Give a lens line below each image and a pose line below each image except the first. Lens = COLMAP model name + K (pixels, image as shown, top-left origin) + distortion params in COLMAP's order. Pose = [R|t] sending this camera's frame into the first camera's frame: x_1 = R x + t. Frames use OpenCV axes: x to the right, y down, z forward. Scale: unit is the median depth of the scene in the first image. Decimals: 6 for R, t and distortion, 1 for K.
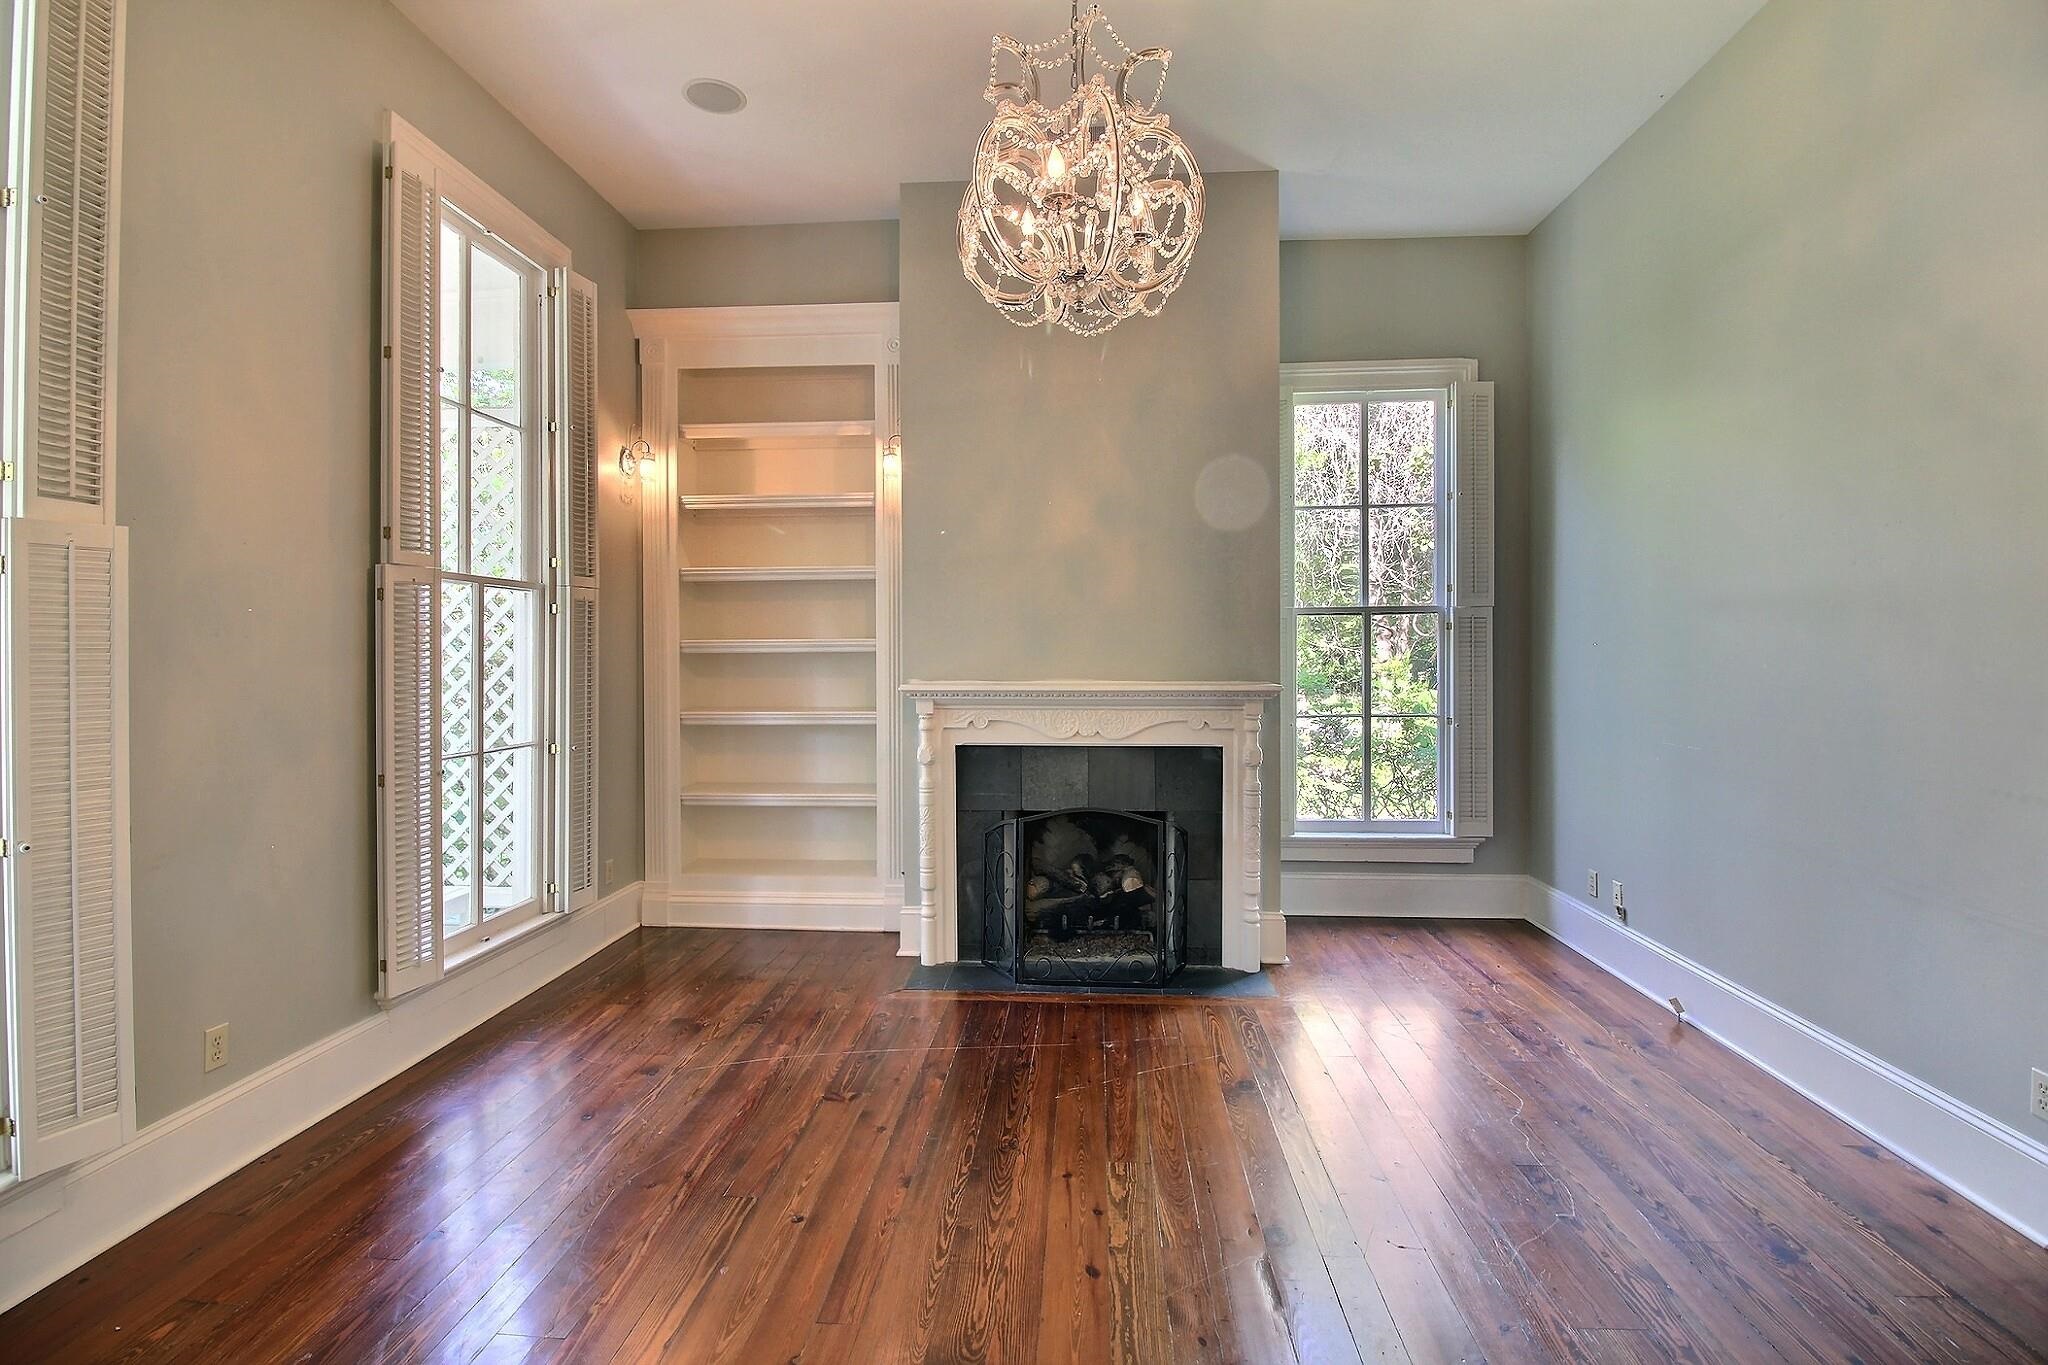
lens RADIAL K [[953.8, 0, 1020.5], [0, 953.8, 669.6], [0, 0, 1]] dist [-0.009398, -0.003119]
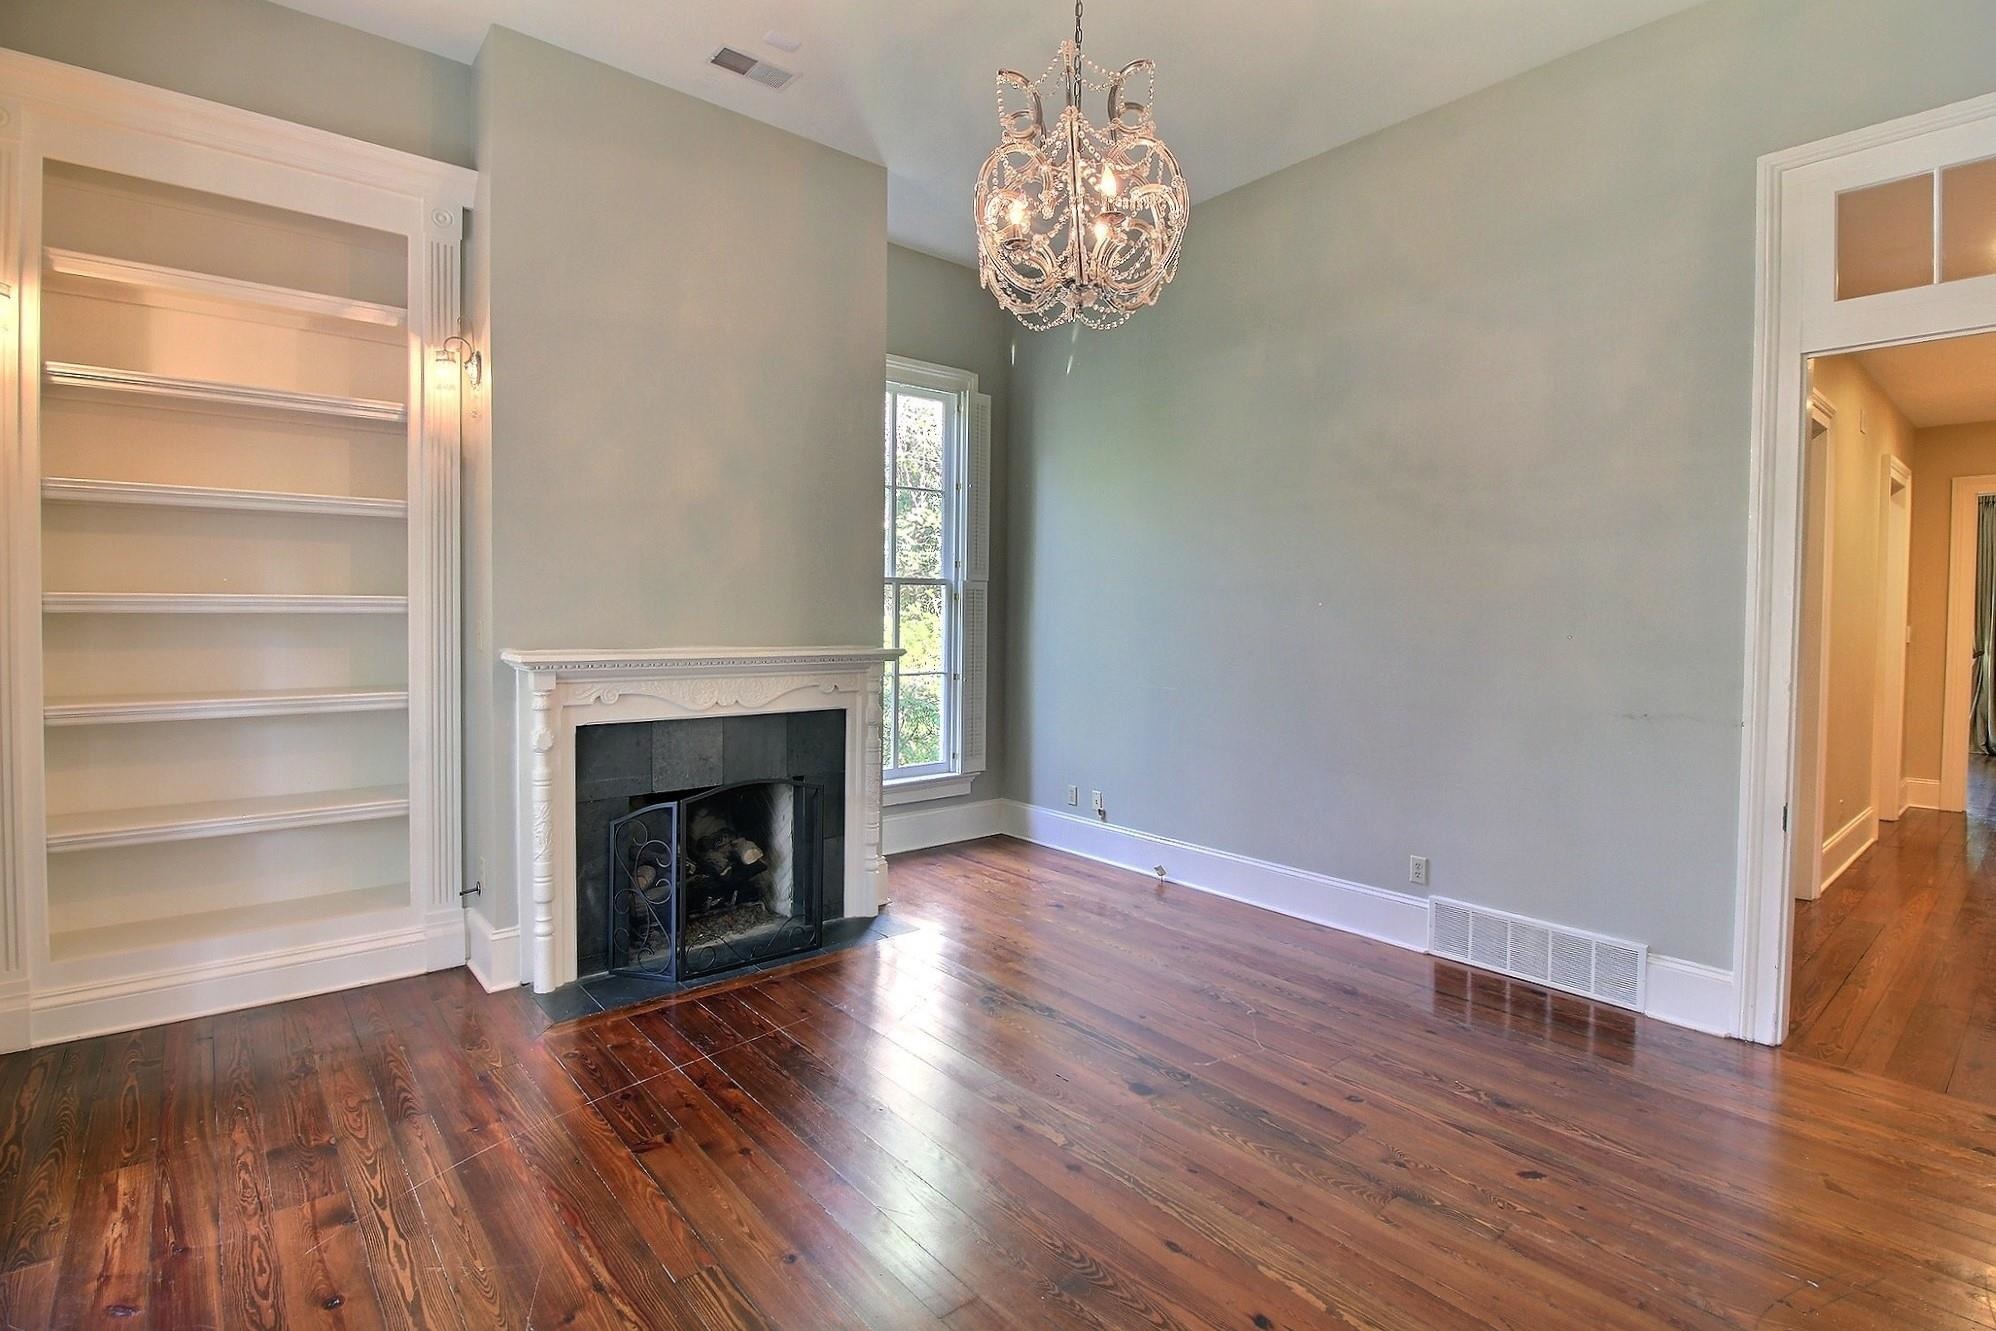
lens RADIAL K [[957.3, 0, 997.6], [0, 957.3, 655.5], [0, 0, 1]] dist [-0.017369, -0.003295]
pose [[0.708641, -0.020564, 0.705269, -0.393206], [0.004030, 0.999677, 0.025100, -0.002407], [-0.705557, -0.014945, 0.708495, 0.136367]]
